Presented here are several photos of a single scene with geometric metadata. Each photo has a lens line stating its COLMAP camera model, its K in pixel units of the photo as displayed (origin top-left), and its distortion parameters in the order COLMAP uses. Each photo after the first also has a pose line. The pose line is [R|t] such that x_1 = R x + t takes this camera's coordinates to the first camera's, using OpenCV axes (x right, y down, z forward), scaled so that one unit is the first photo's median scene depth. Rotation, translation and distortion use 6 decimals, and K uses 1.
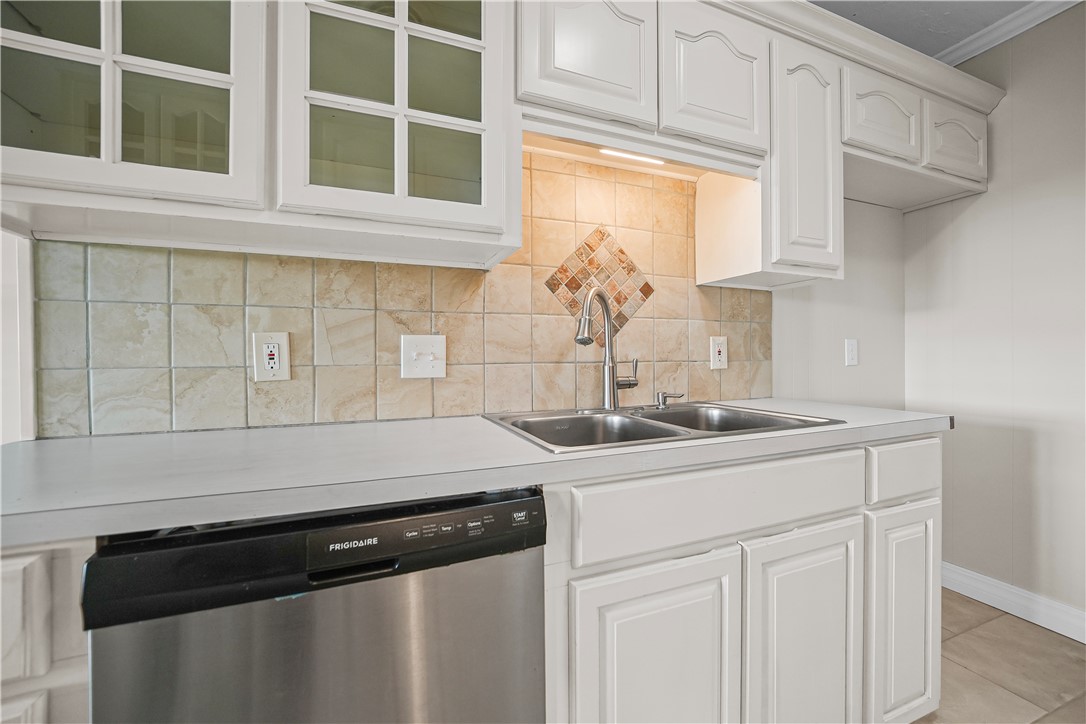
lens RADIAL K [[435.7, 0, 547.3], [0, 435.7, 358.2], [0, 0, 1]] dist [-0.021118, 0.003937]
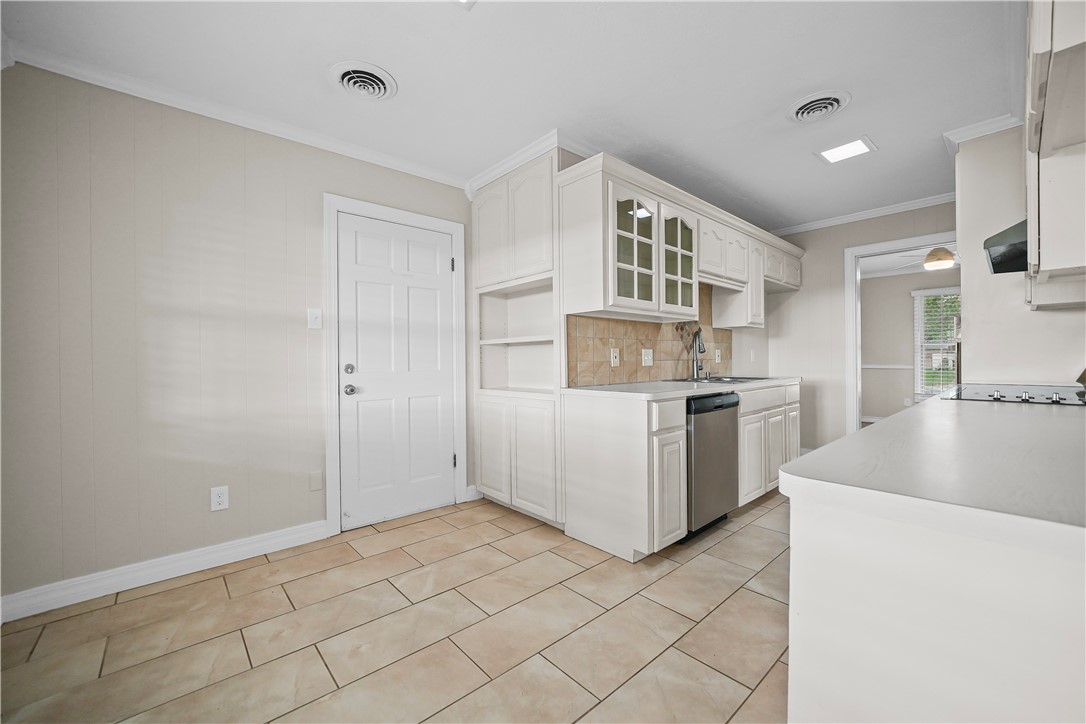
lens RADIAL K [[435.7, 0, 546.0], [0, 435.7, 361.4], [0, 0, 1]] dist [-0.021118, 0.003937]
pose [[0.939110, -0.002865, 0.343604, -1.492664], [0.003099, 0.999995, -0.000131, 0.015140], [-0.343602, 0.001188, 0.939115, -1.036567]]
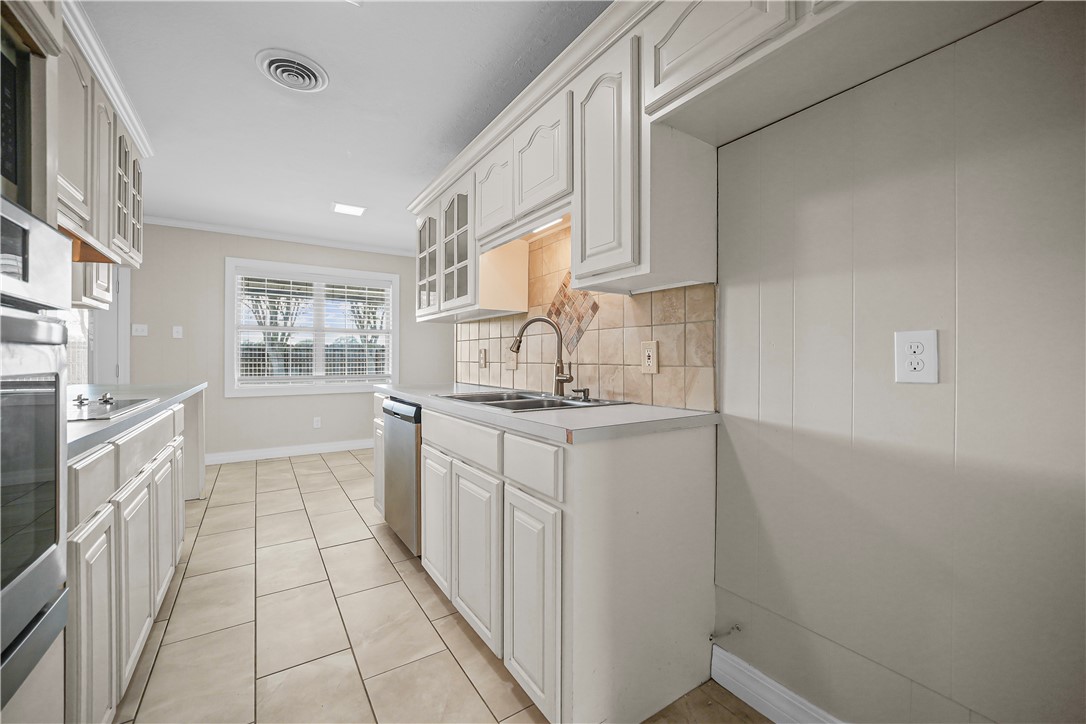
lens RADIAL K [[435.7, 0, 542.8], [0, 435.7, 356.2], [0, 0, 1]] dist [-0.021118, 0.003937]
pose [[0.198838, 0.001585, -0.980031, 1.530345], [-0.005668, 0.999984, 0.000468, -0.016570], [0.980016, 0.005462, 0.198844, 0.637973]]
